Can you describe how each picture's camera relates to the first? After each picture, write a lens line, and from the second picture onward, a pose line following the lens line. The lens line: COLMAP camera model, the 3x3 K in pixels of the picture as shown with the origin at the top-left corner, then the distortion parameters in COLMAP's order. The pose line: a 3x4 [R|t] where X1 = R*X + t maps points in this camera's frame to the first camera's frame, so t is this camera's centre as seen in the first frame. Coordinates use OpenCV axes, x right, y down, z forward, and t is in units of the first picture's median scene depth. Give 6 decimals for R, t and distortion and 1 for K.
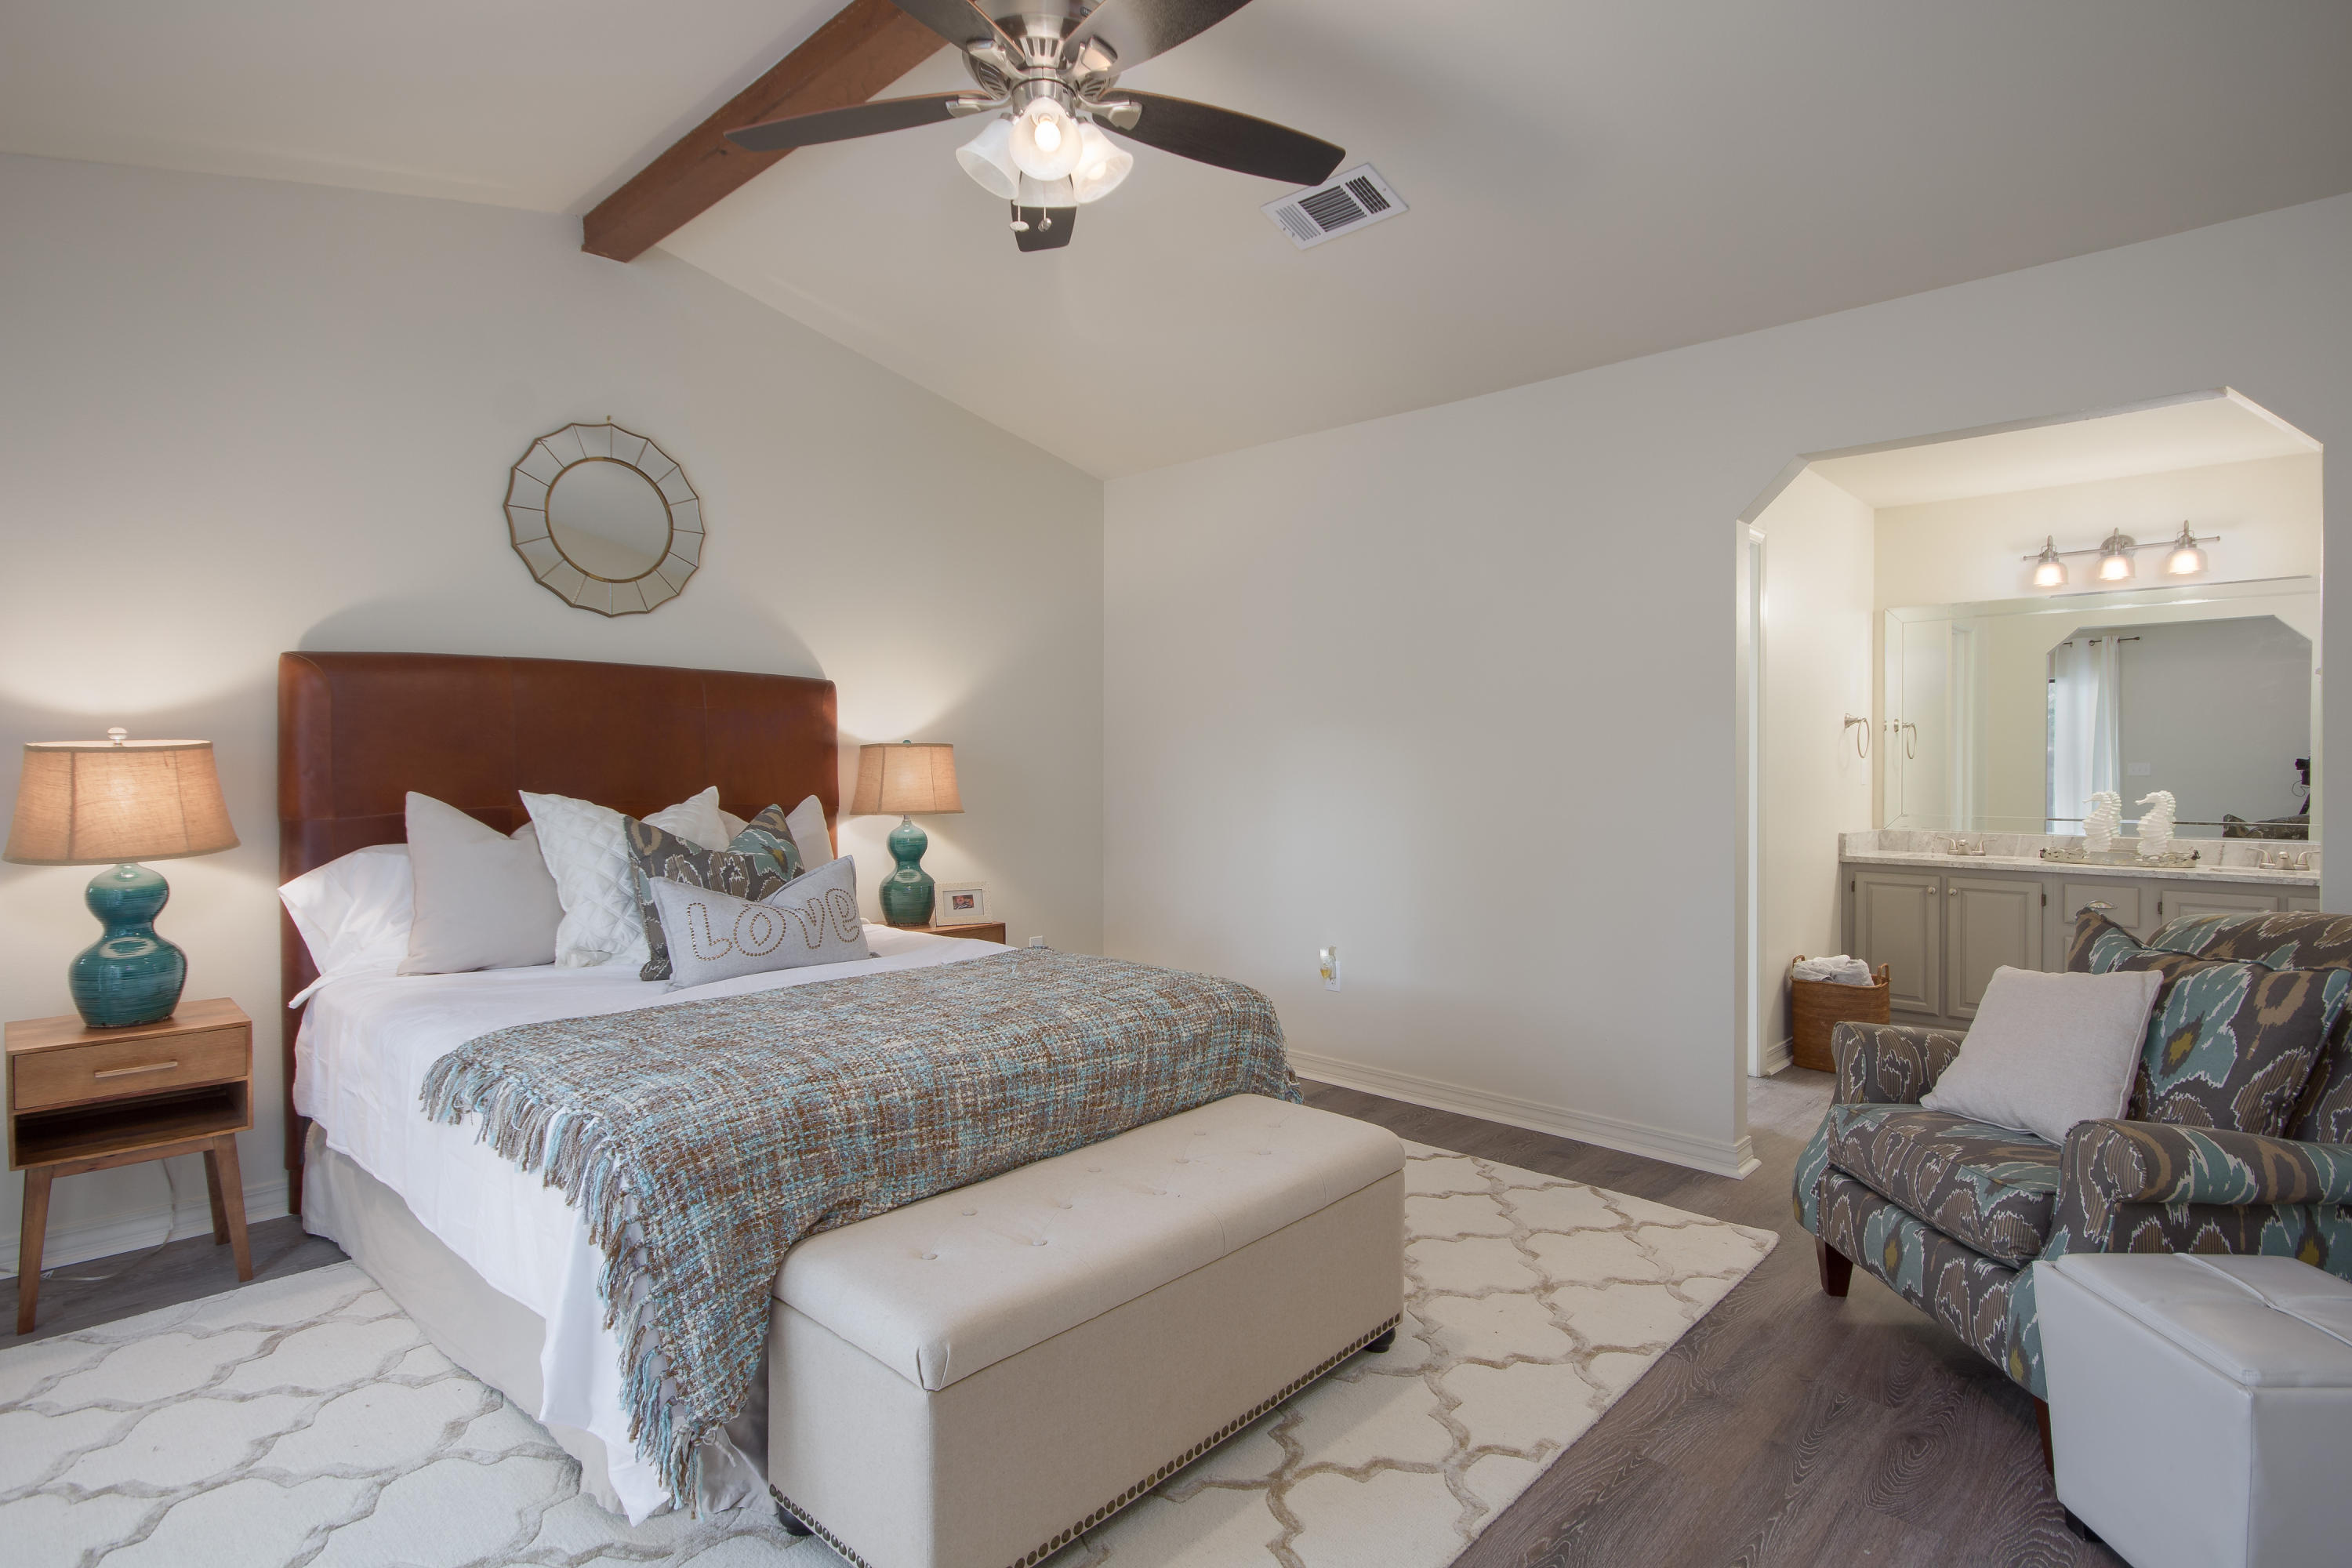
lens RADIAL K [[1178.1, 0, 1170.9], [0, 1178.1, 779.3], [0, 0, 1]] dist [0.001792, 0.000107]
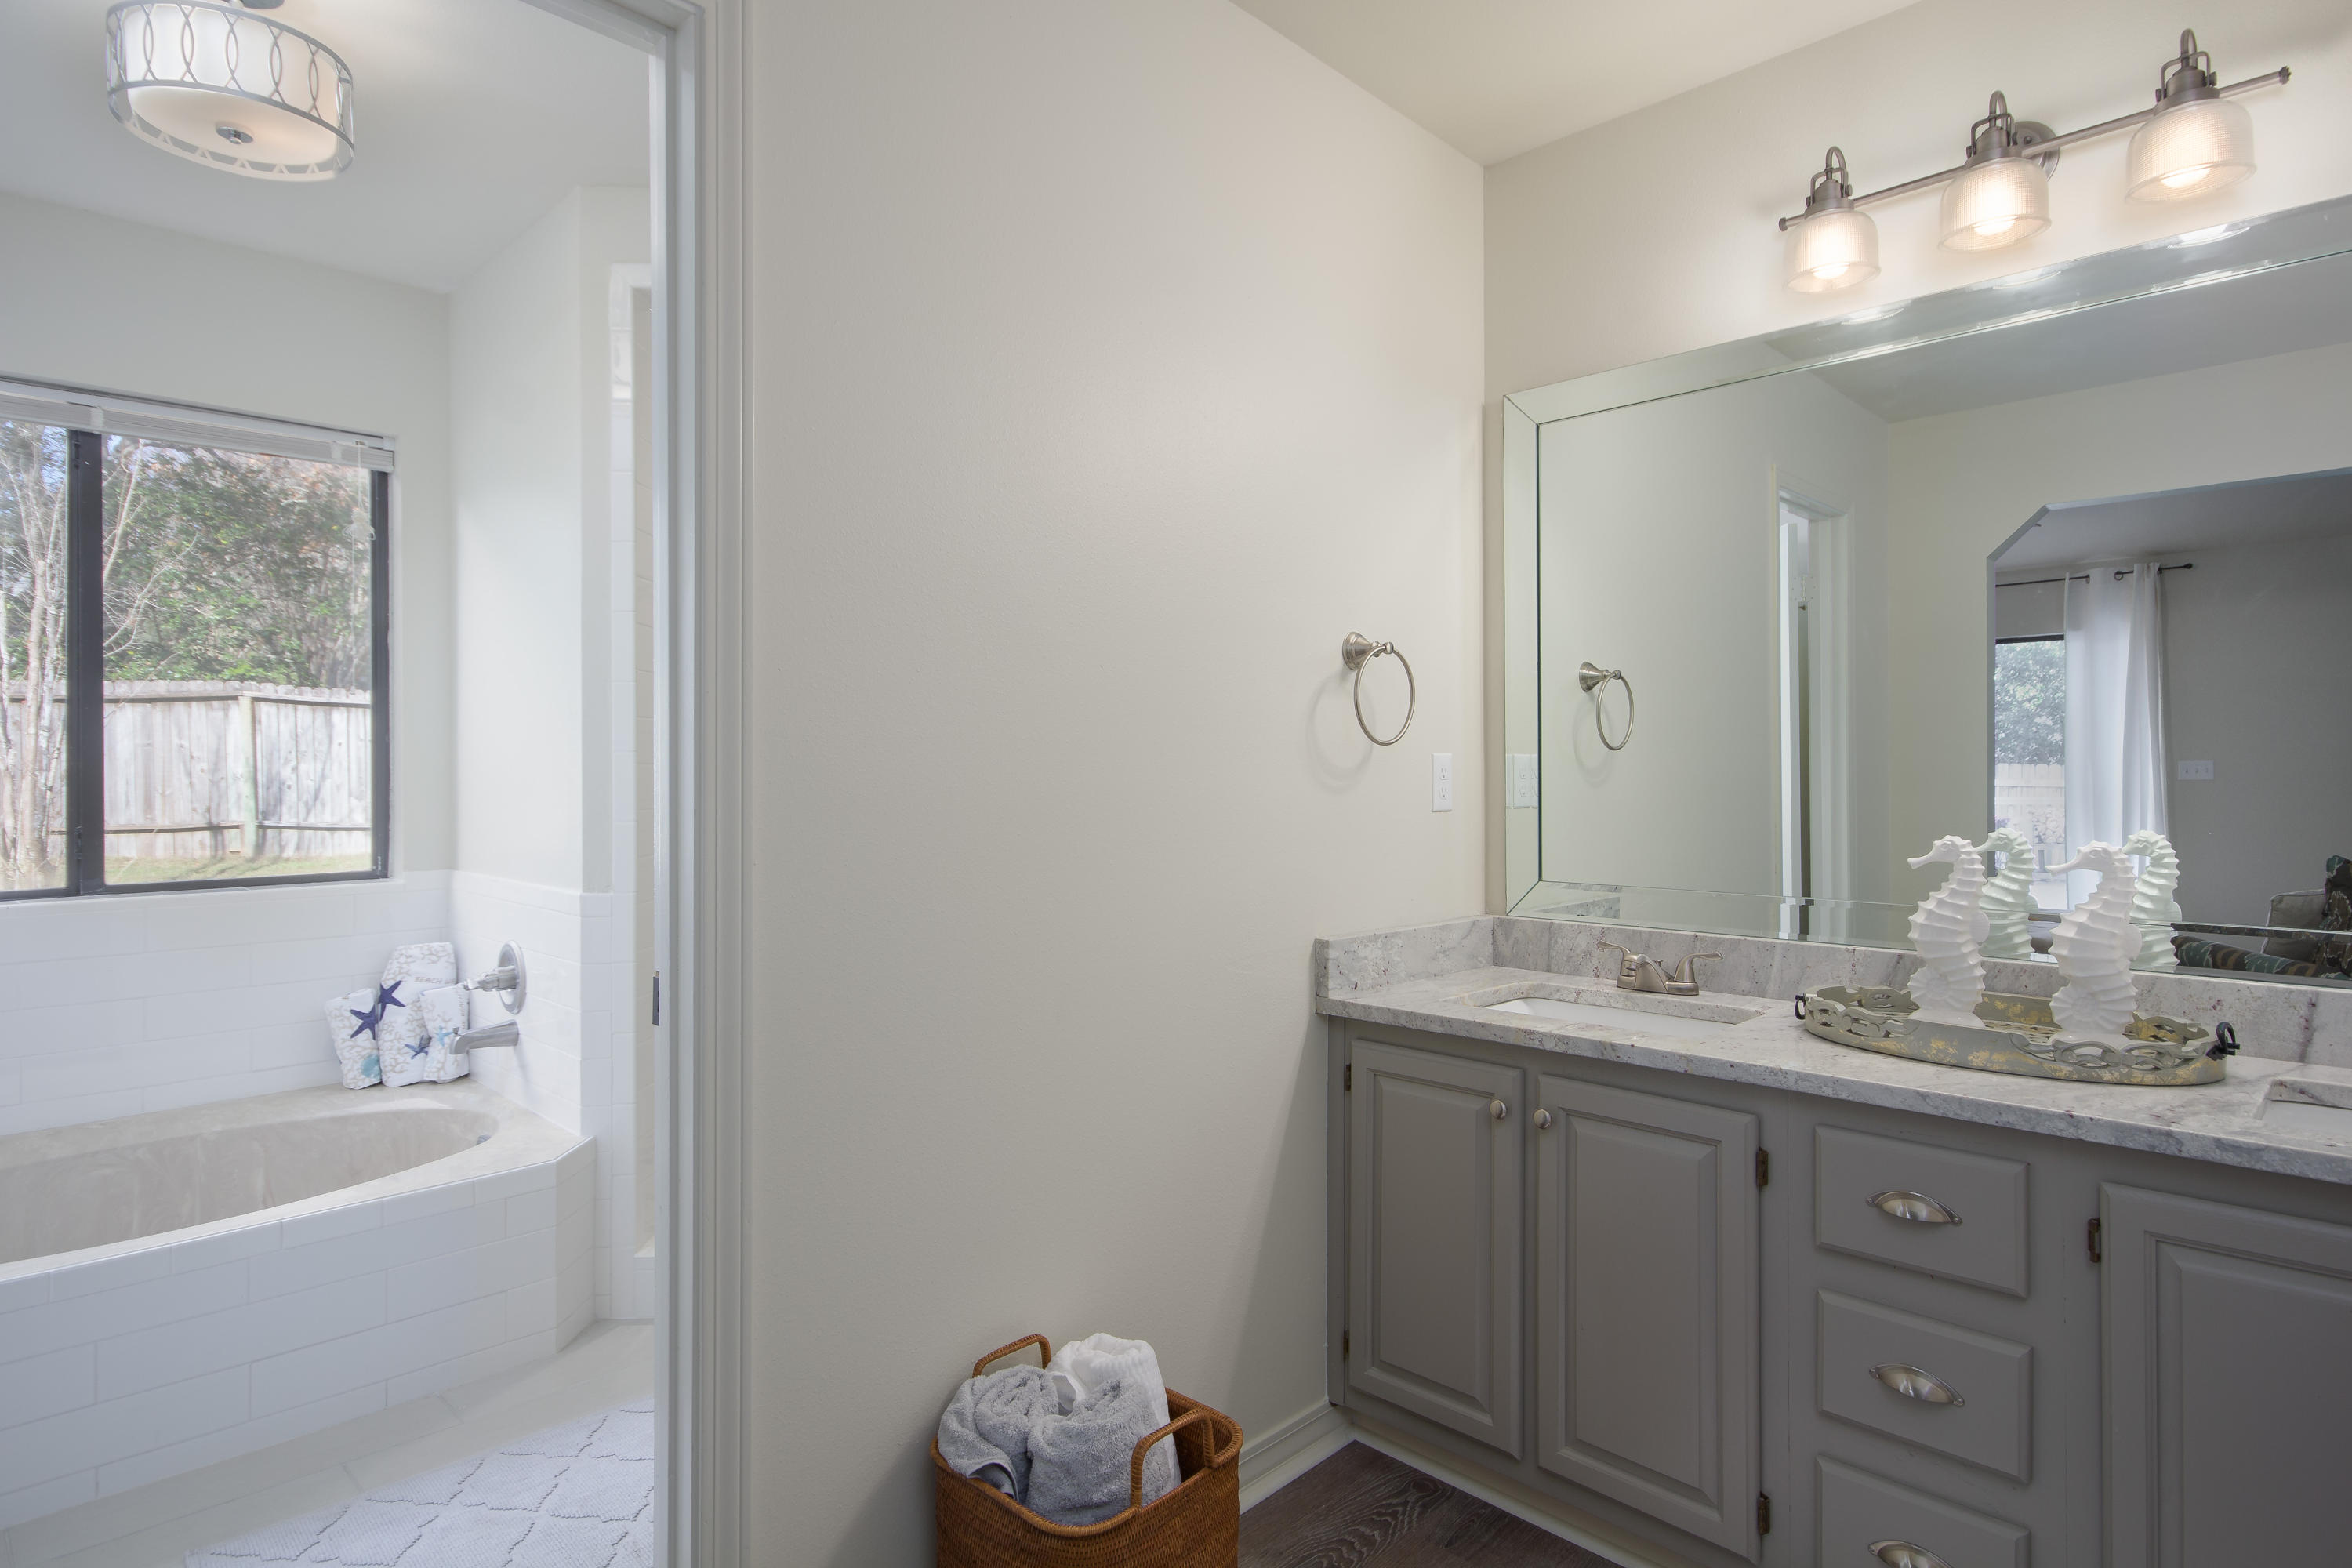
lens RADIAL K [[1178.1, 0, 1250.4], [0, 1178.1, 776.7], [0, 0, 1]] dist [0.001792, 0.000107]
pose [[0.999876, -0.005380, -0.014792, 0.425794], [0.005248, 0.999946, -0.008951, -0.003413], [0.014839, 0.008872, 0.999851, 0.471990]]
